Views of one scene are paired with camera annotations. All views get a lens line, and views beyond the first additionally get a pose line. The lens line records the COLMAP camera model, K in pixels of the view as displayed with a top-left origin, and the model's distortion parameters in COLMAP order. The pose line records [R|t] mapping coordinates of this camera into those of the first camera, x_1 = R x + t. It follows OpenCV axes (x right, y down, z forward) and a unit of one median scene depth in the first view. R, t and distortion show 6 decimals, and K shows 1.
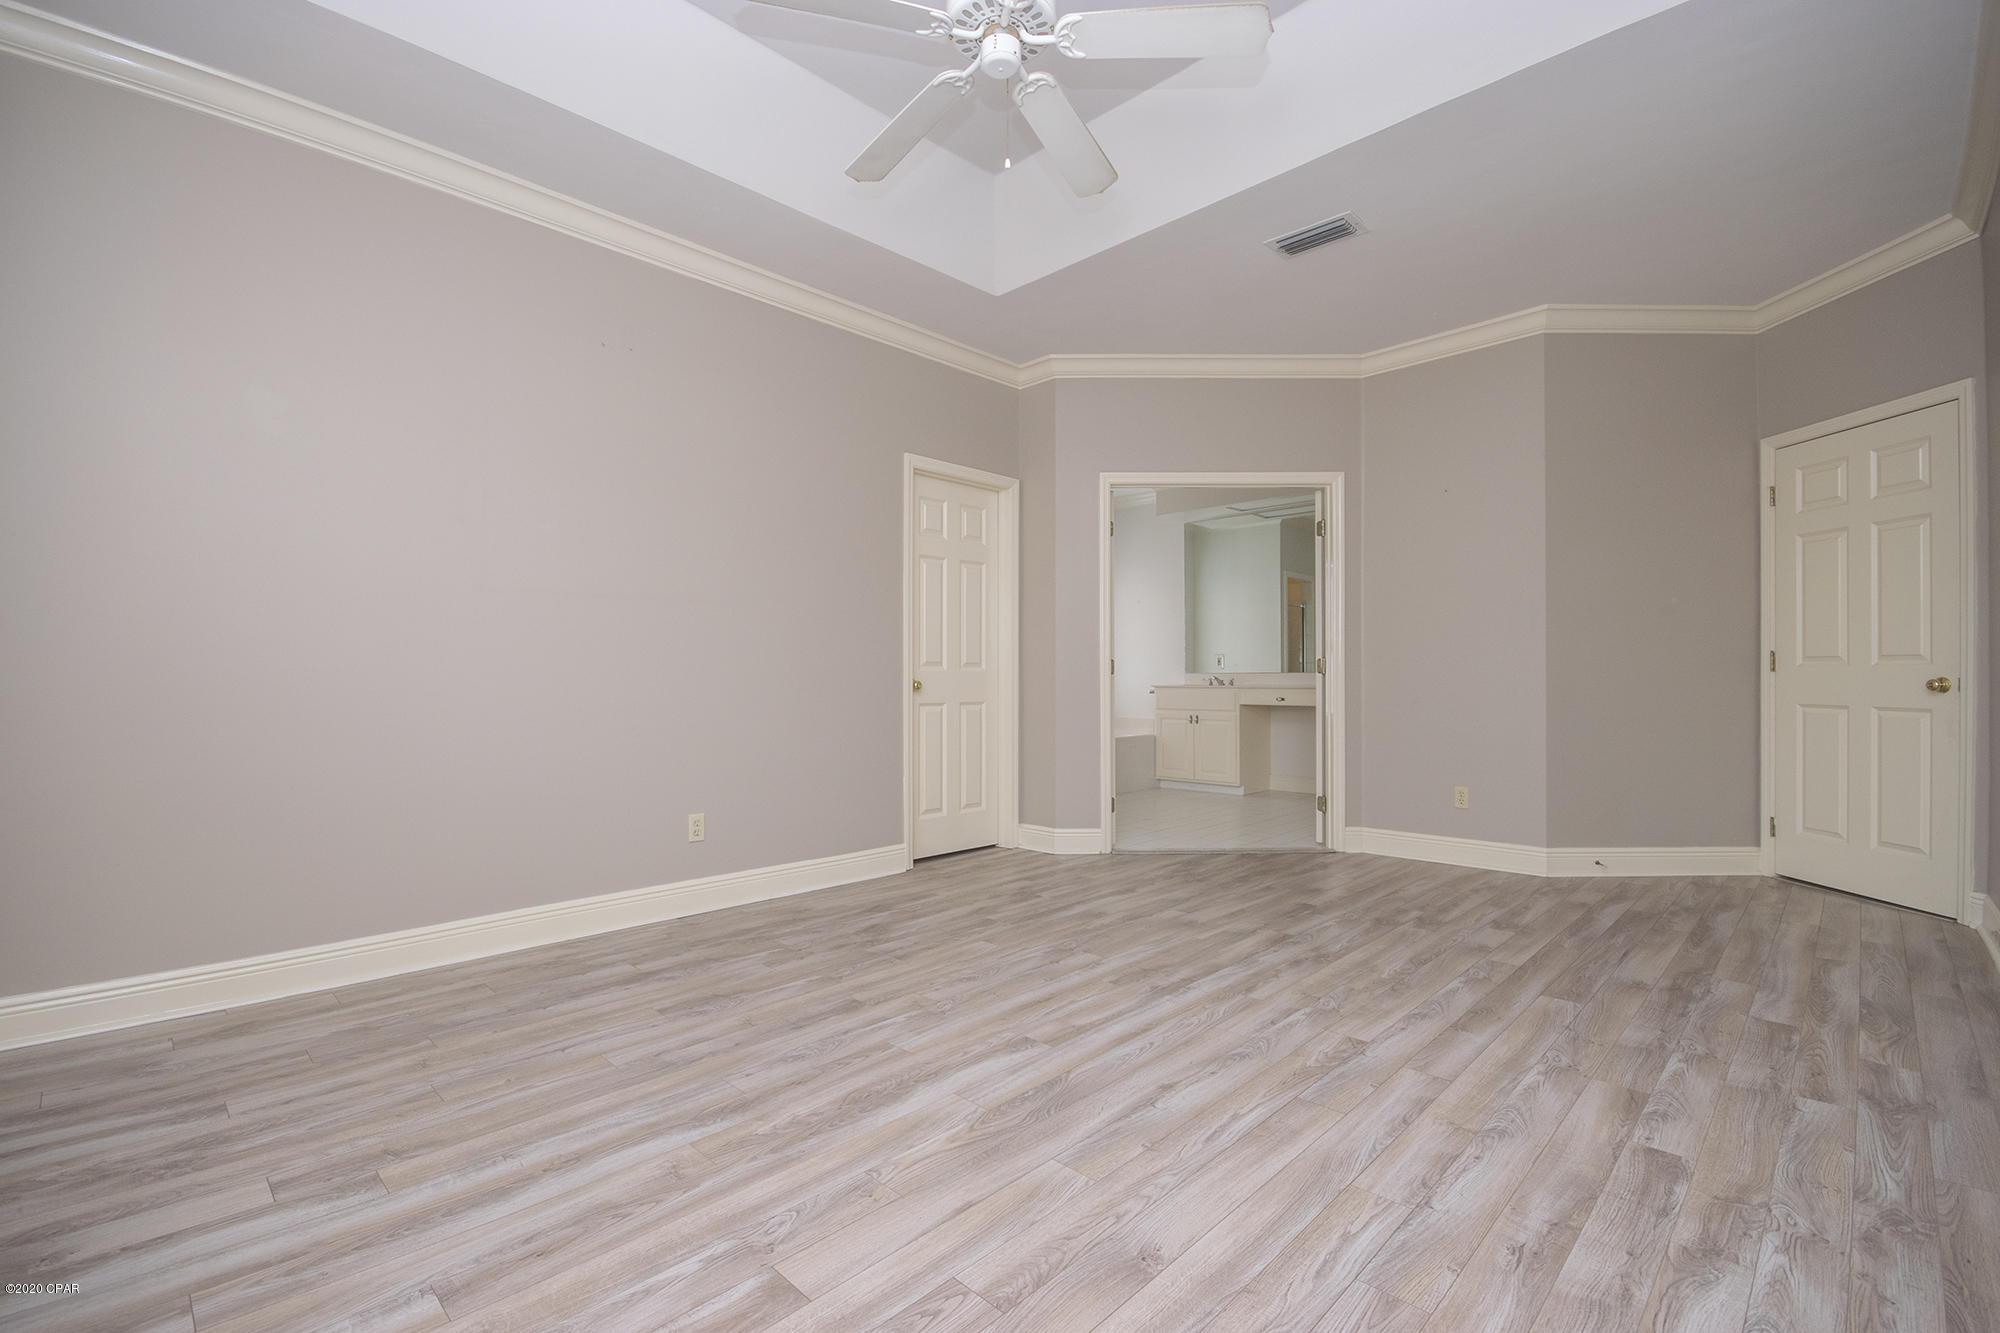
lens RADIAL K [[876.8, 0, 992.6], [0, 876.8, 676.7], [0, 0, 1]] dist [0.010793, -0.016972]
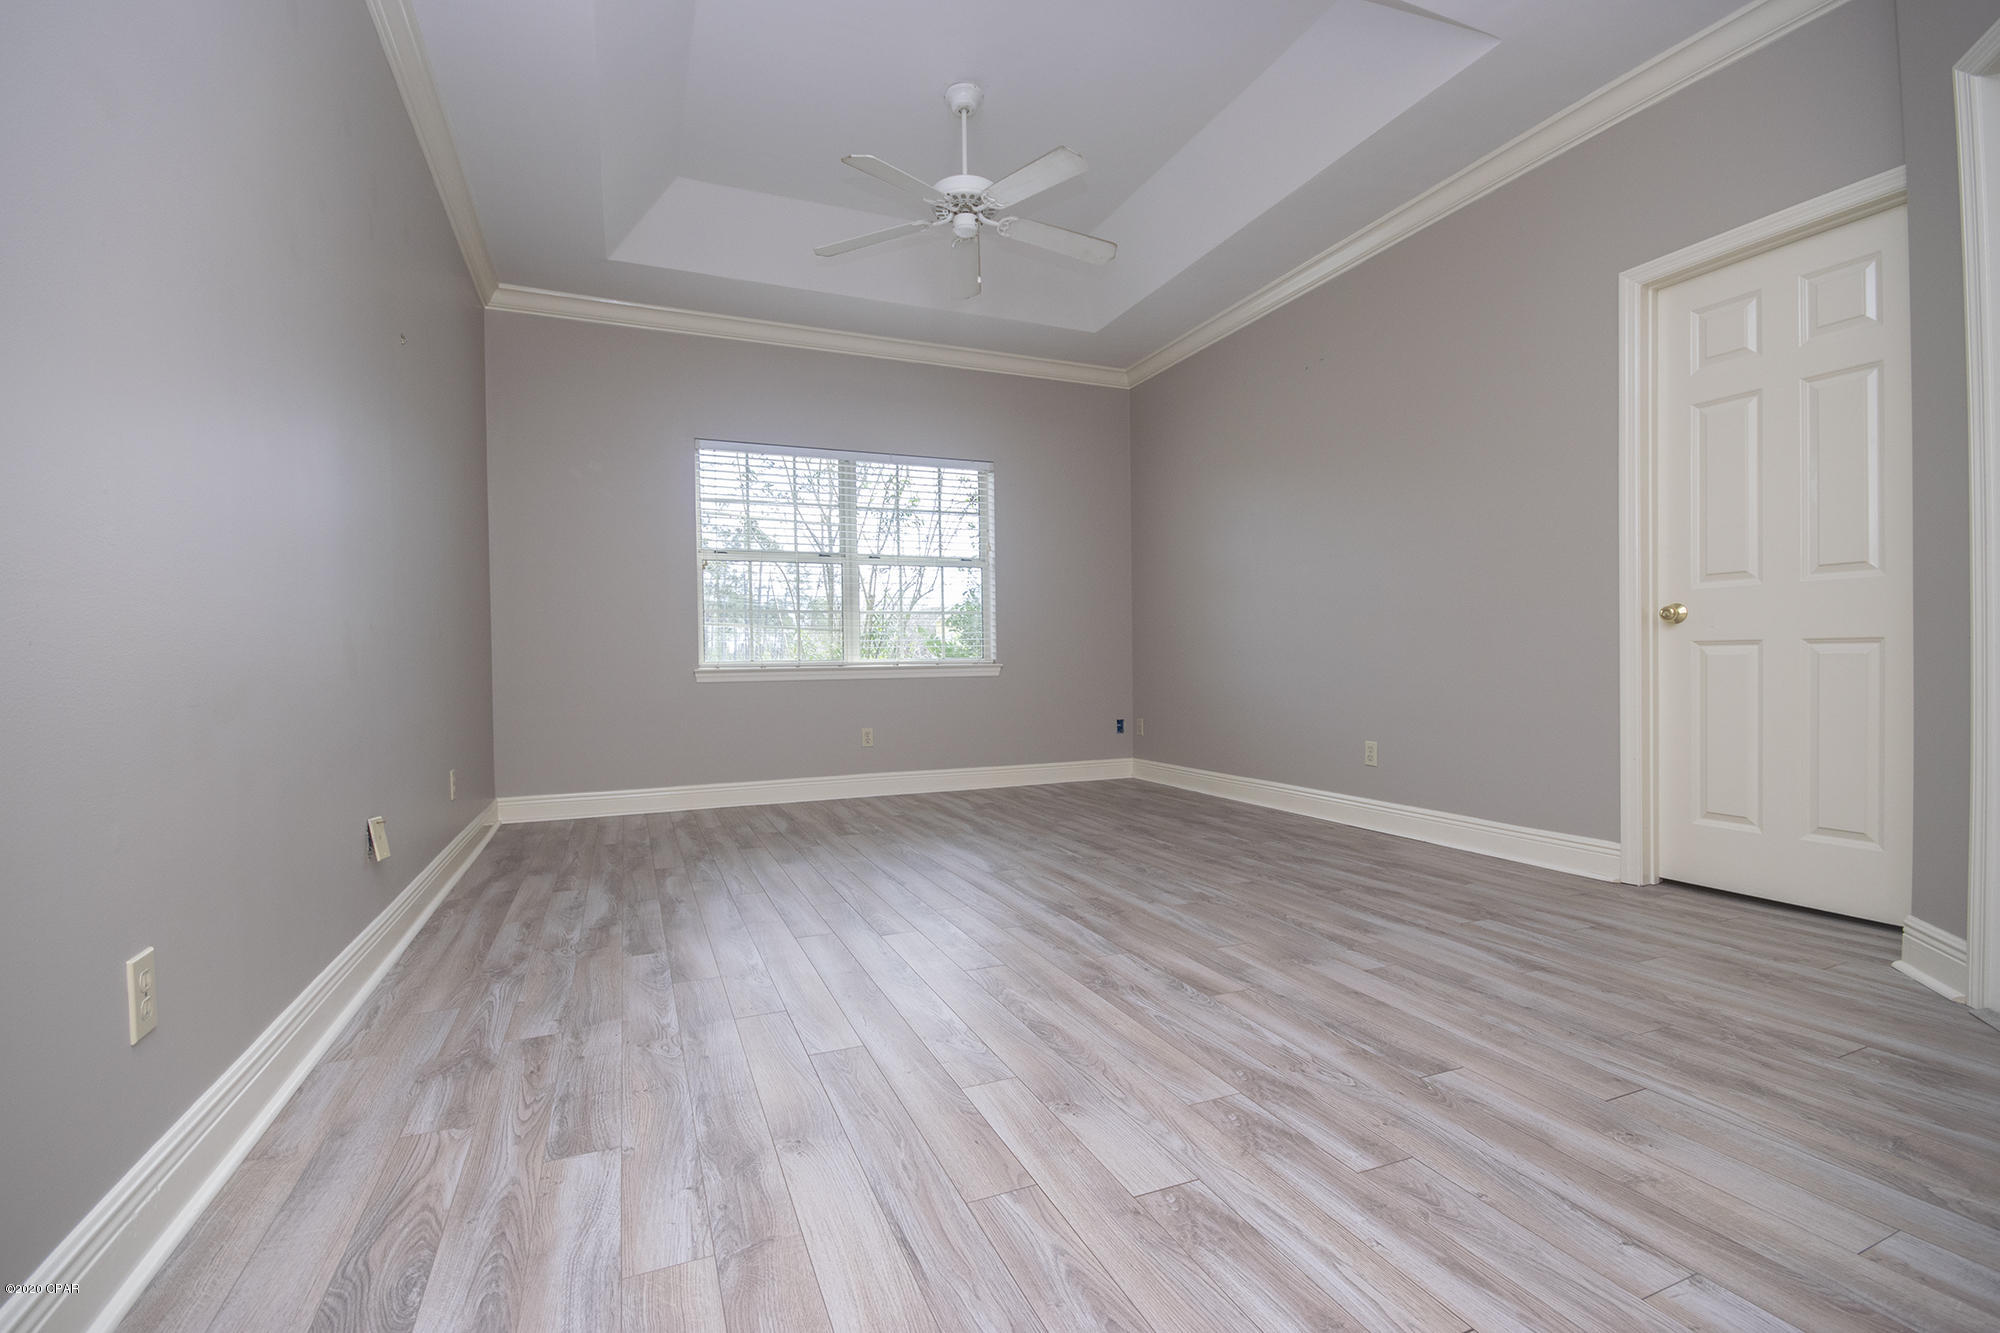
lens RADIAL K [[876.8, 0, 992.6], [0, 876.8, 676.7], [0, 0, 1]] dist [0.010793, -0.016972]
pose [[-0.380659, 0.024401, -0.924393, 1.261211], [0.020280, 0.999632, 0.018036, 0.064235], [0.924493, -0.011881, -0.381014, 1.408272]]
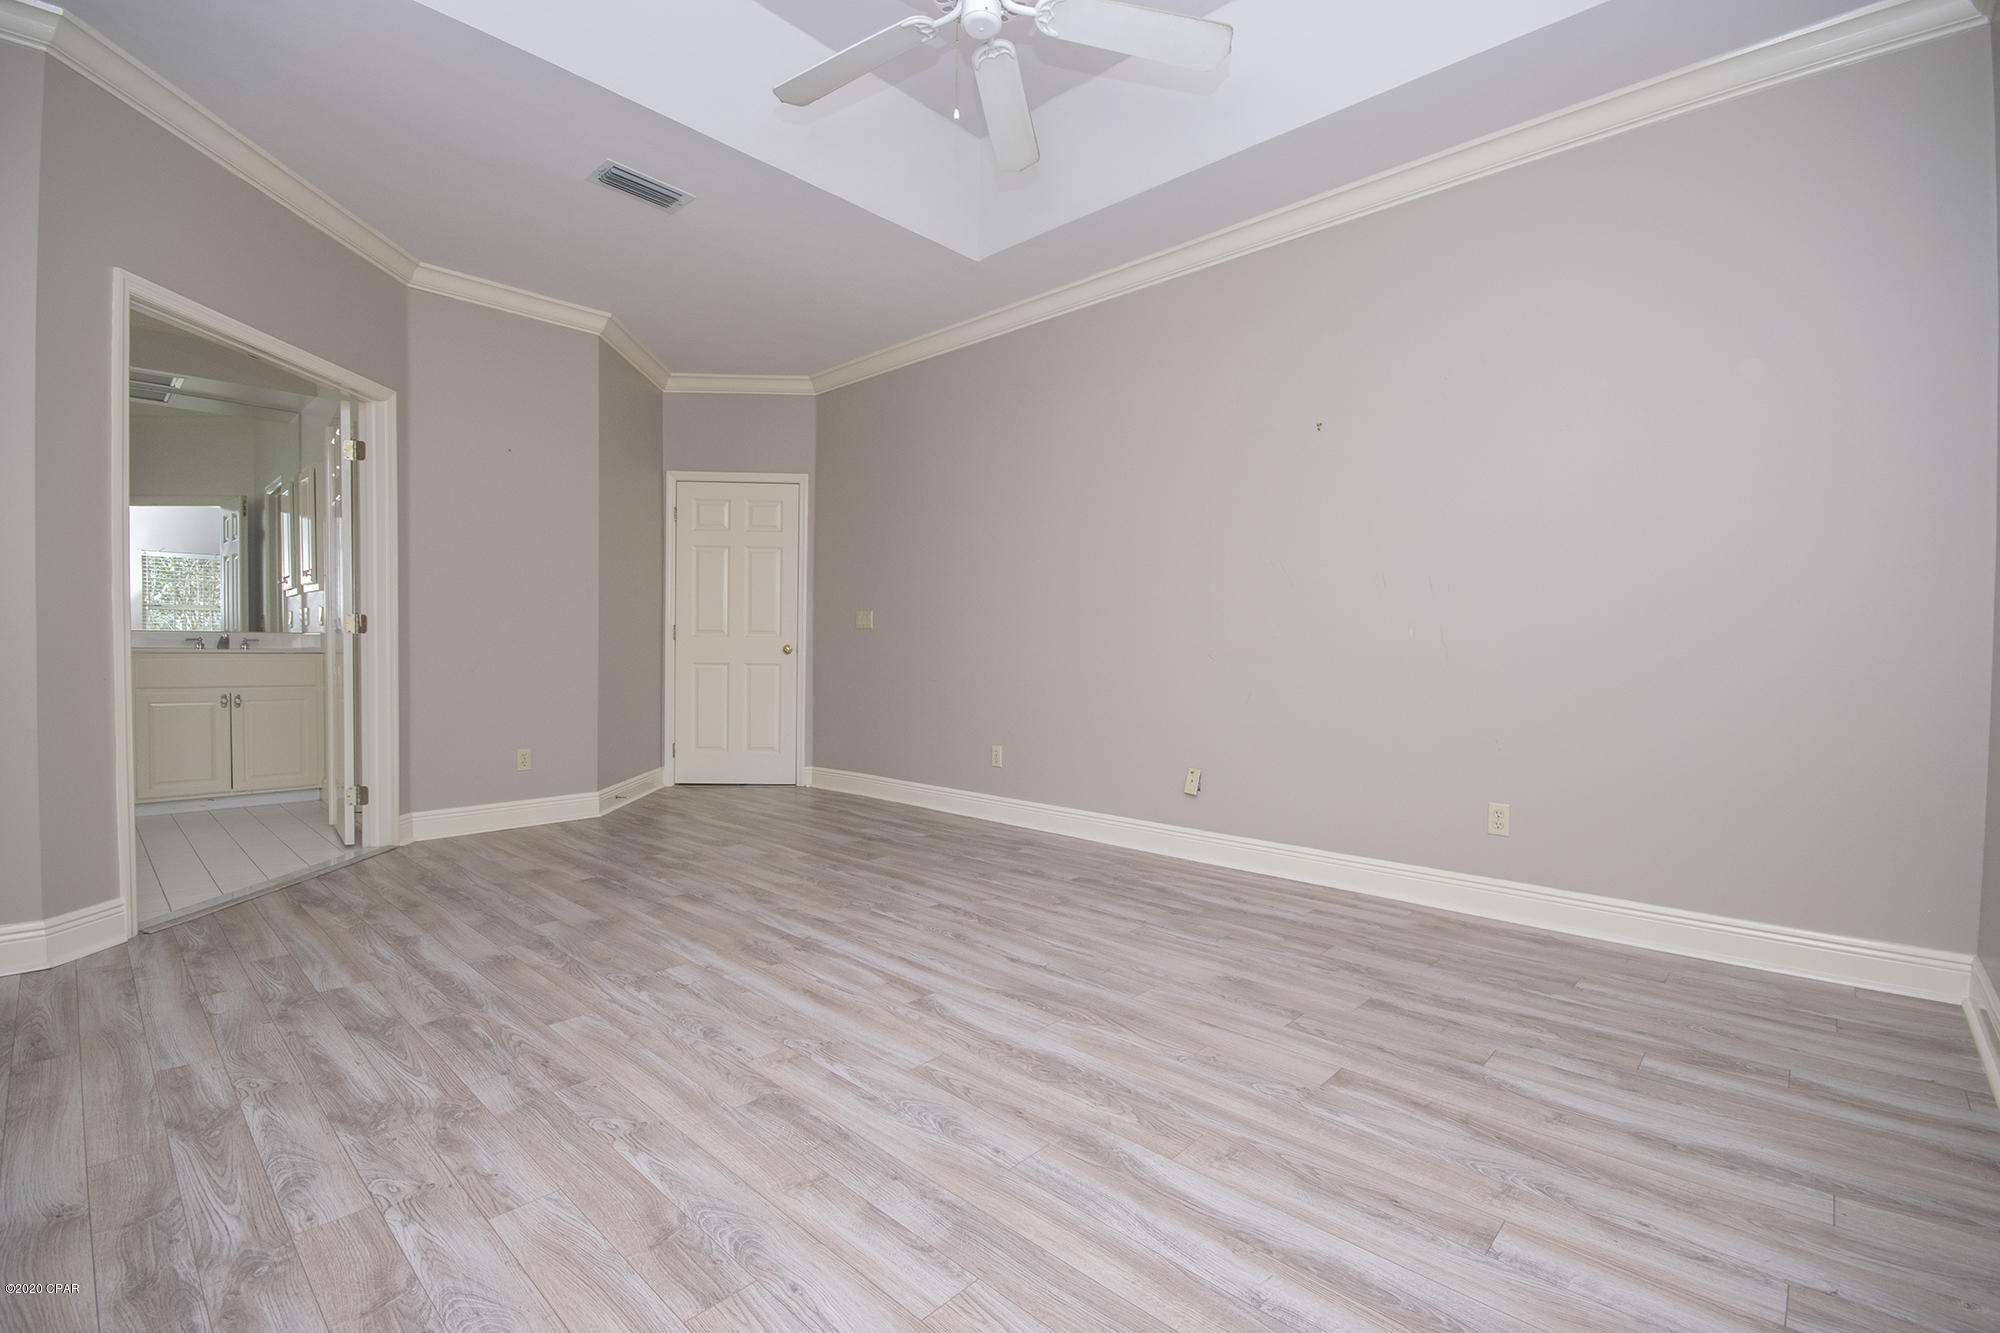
lens RADIAL K [[876.8, 0, 992.6], [0, 876.8, 676.7], [0, 0, 1]] dist [0.010793, -0.016972]
pose [[-0.025627, -0.026193, 0.999328, -0.869353], [-0.013121, 0.999579, 0.025863, 0.015847], [-0.999585, -0.012450, -0.025960, 0.864775]]
